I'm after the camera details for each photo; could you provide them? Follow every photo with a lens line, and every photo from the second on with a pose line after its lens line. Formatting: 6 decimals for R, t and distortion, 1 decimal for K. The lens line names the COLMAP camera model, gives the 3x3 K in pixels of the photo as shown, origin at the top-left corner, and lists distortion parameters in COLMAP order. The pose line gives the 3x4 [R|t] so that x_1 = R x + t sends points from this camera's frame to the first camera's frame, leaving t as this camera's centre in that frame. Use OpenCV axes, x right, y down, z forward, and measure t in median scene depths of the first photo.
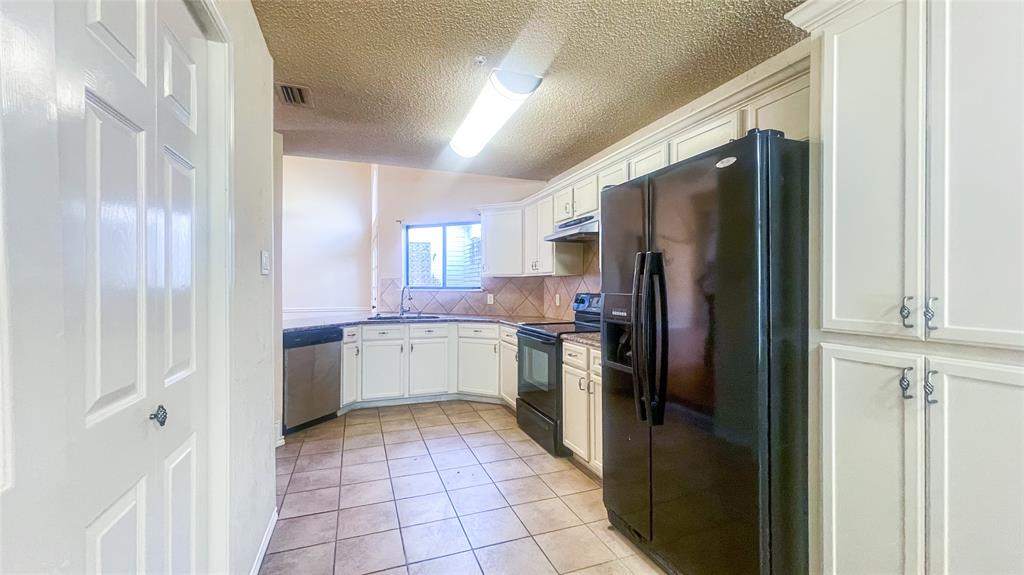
lens RADIAL K [[411.9, 0, 512.0], [0, 411.9, 287.5], [0, 0, 1]] dist [-0.000723, -0.000130]
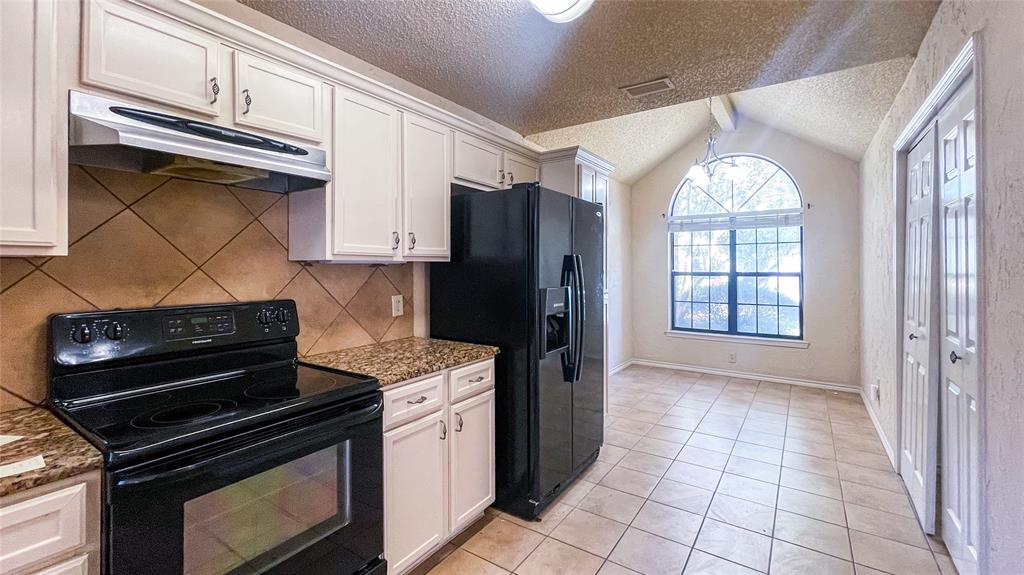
lens RADIAL K [[411.9, 0, 512.0], [0, 411.9, 287.5], [0, 0, 1]] dist [-0.000723, -0.000130]
pose [[-0.548733, -0.013772, 0.835884, -0.463806], [0.021359, 0.999307, 0.030486, -0.015948], [-0.835725, 0.034582, -0.548058, 1.317276]]
